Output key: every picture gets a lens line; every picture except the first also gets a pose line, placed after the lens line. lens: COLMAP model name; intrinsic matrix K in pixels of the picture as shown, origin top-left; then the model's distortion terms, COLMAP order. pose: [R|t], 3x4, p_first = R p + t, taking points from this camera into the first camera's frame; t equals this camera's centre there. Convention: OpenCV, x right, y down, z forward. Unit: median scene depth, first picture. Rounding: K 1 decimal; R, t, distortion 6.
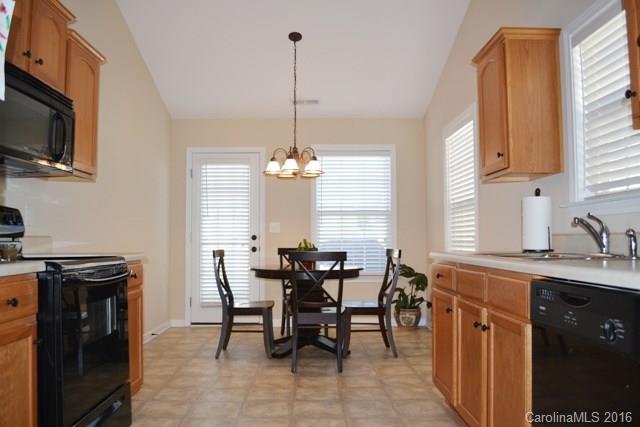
lens RADIAL K [[507.3, 0, 322.1], [0, 507.3, 210.3], [0, 0, 1]] dist [-0.092763, -0.002540]
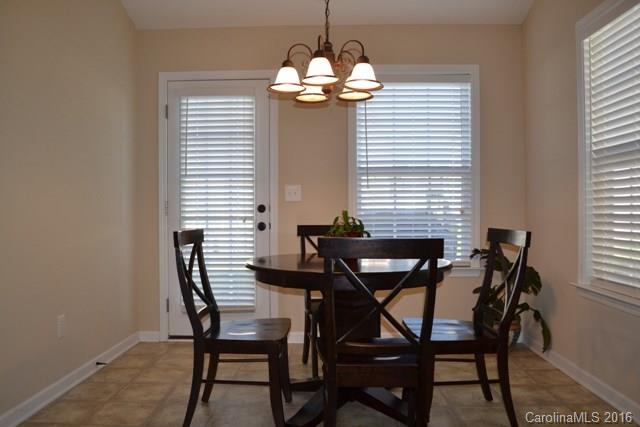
lens RADIAL K [[507.3, 0, 318.0], [0, 507.3, 215.6], [0, 0, 1]] dist [-0.092763, -0.002540]
pose [[0.998678, 0.000495, -0.051393, -0.032590], [0.002969, 0.997728, 0.067305, 0.022643], [0.051310, -0.067368, 0.996408, 0.412480]]
